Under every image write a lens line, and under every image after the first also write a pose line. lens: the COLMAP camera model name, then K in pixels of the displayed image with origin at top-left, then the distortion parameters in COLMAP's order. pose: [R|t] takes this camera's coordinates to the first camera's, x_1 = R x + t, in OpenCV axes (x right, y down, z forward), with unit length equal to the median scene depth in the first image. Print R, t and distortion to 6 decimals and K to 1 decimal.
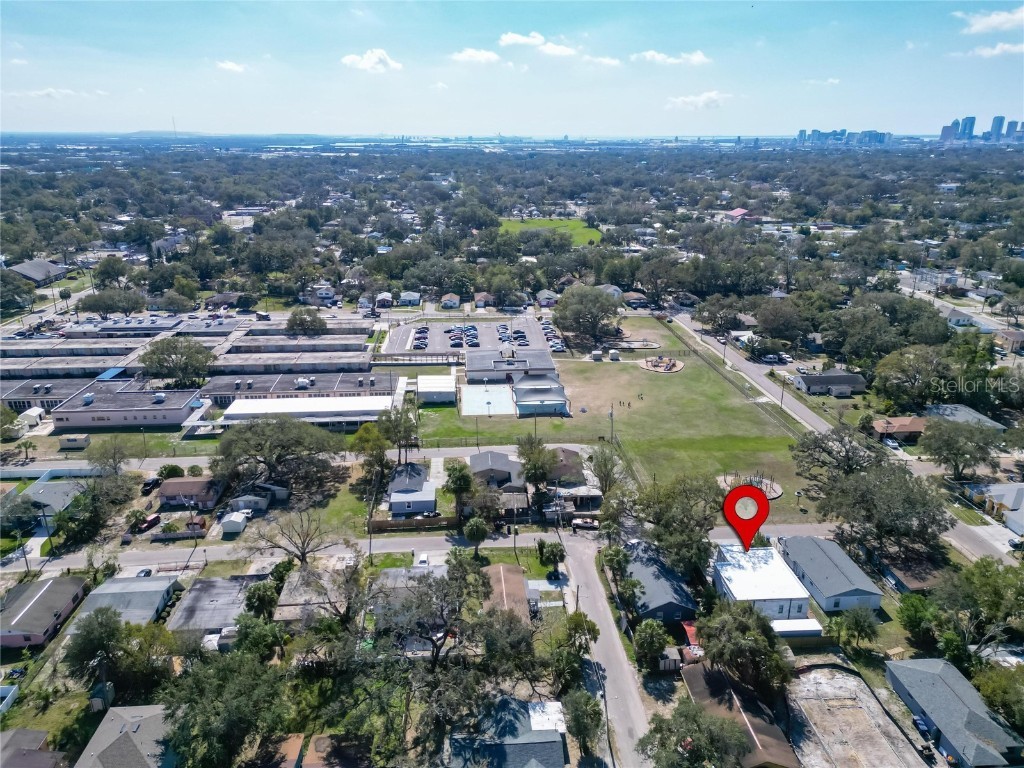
lens RADIAL K [[712.5, 0, 512.0], [0, 712.5, 387.7], [0, 0, 1]] dist [0.081616, -0.080156]
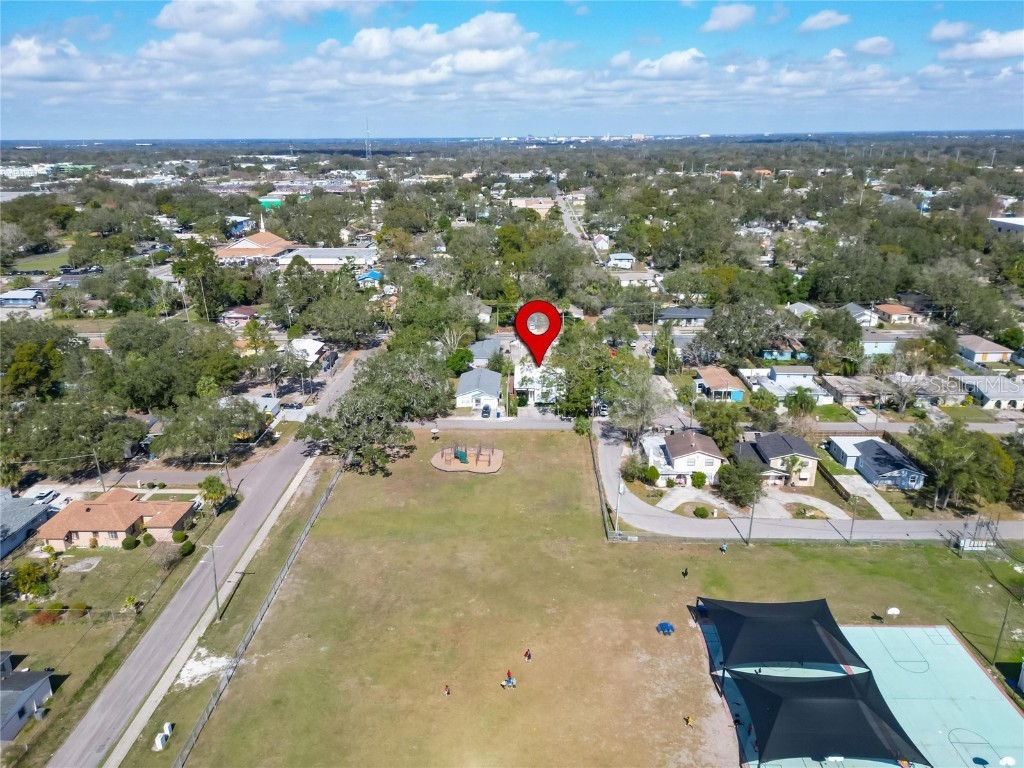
lens RADIAL K [[708.0, 0, 509.0], [0, 708.0, 403.4], [0, 0, 1]] dist [0.060871, -0.044954]
pose [[-0.994707, -0.028006, 0.098858, 0.143342], [0.042688, 0.762524, 0.645550, -0.329220], [-0.093461, 0.646354, -0.757292, 1.151079]]
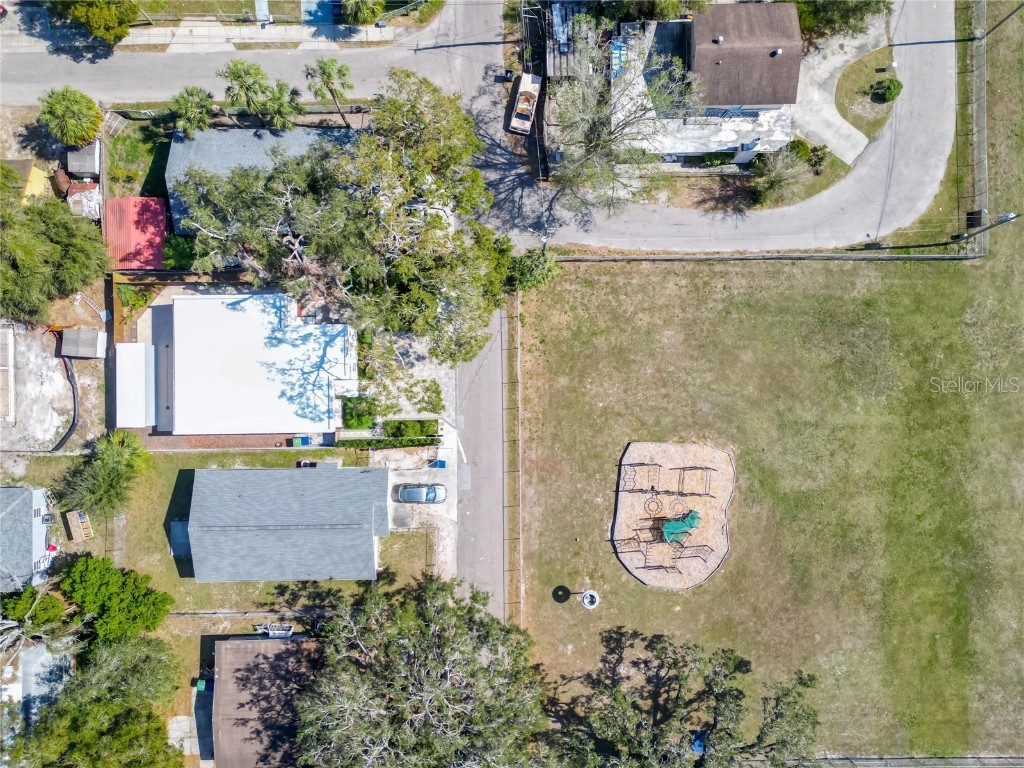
lens RADIAL K [[755.8, 0, 511.3], [0, 755.8, 389.9], [0, 0, 1]] dist [0.036684, 0.000943]
pose [[-0.063941, 0.997882, -0.011997, 0.193578], [-0.335957, -0.010204, 0.941822, -0.179526], [0.939704, 0.064252, 0.335898, 0.546227]]
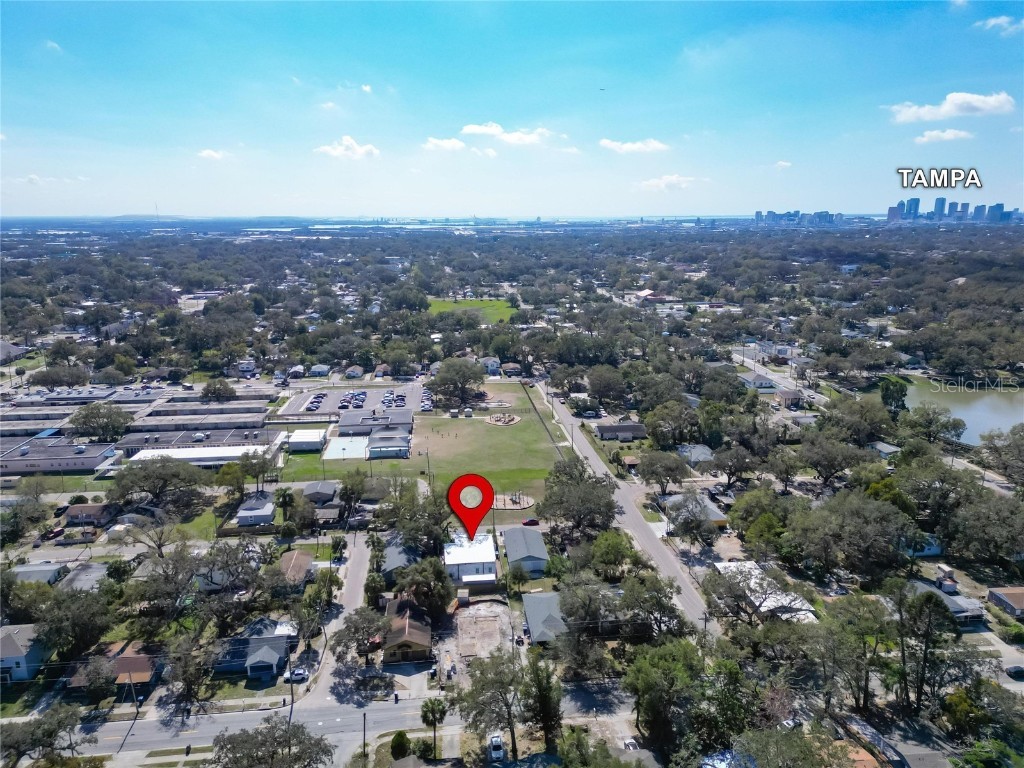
lens RADIAL K [[712.6, 0, 513.2], [0, 712.6, 385.4], [0, 0, 1]] dist [0.095959, -0.108087]
pose [[0.999539, -0.012825, 0.027506, 0.215910], [0.015642, 0.994371, -0.104794, 0.043230], [-0.026007, 0.105176, 0.994113, -0.274019]]
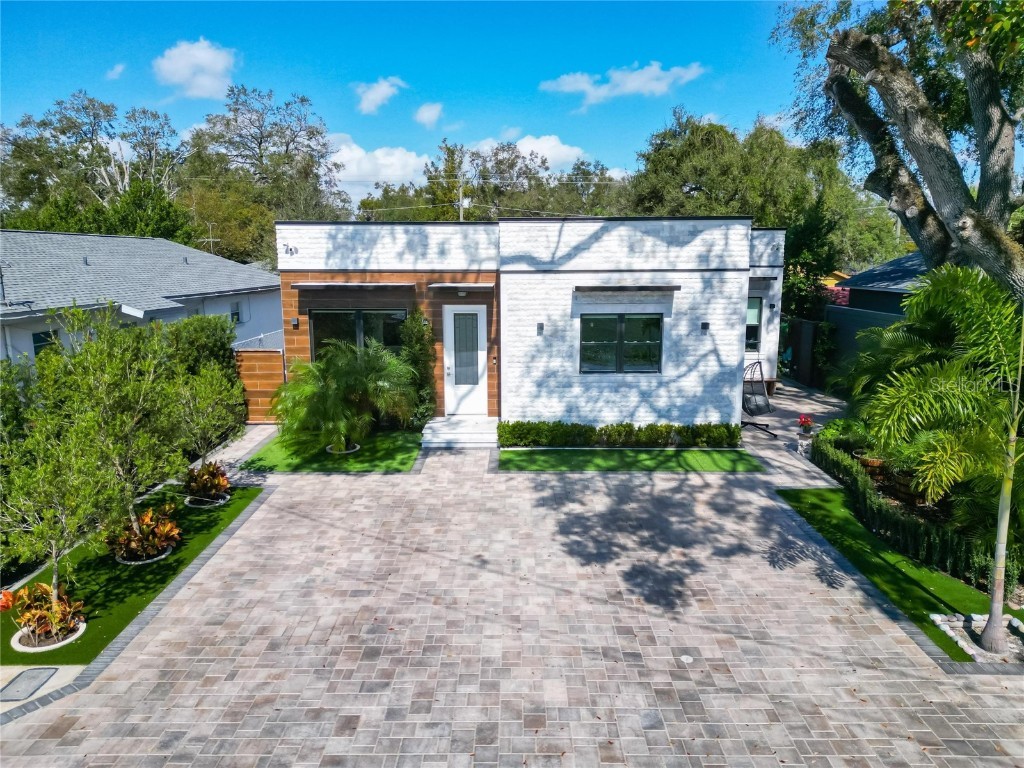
lens RADIAL K [[712.5, 0, 512.0], [0, 712.5, 387.7], [0, 0, 1]] dist [0.081616, -0.080156]
pose [[-0.996666, -0.015757, 0.080053, 0.183383], [0.025810, 0.869895, 0.492561, 0.109852], [-0.077399, 0.492985, -0.866588, 0.646753]]
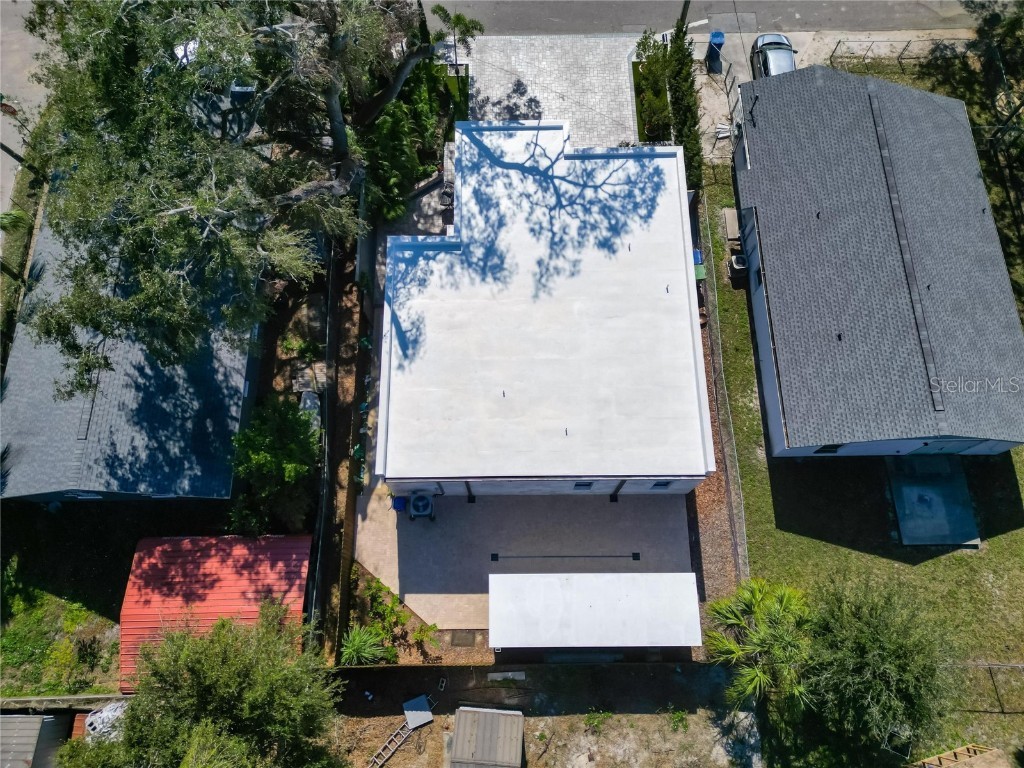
lens RADIAL K [[715.1, 0, 512.6], [0, 715.1, 385.0], [0, 0, 1]] dist [0.071633, -0.068474]
pose [[0.997837, 0.060664, -0.025307, 0.185298], [-0.018120, 0.623956, 0.781249, 0.050535], [0.063184, -0.779101, 0.623706, 0.459205]]
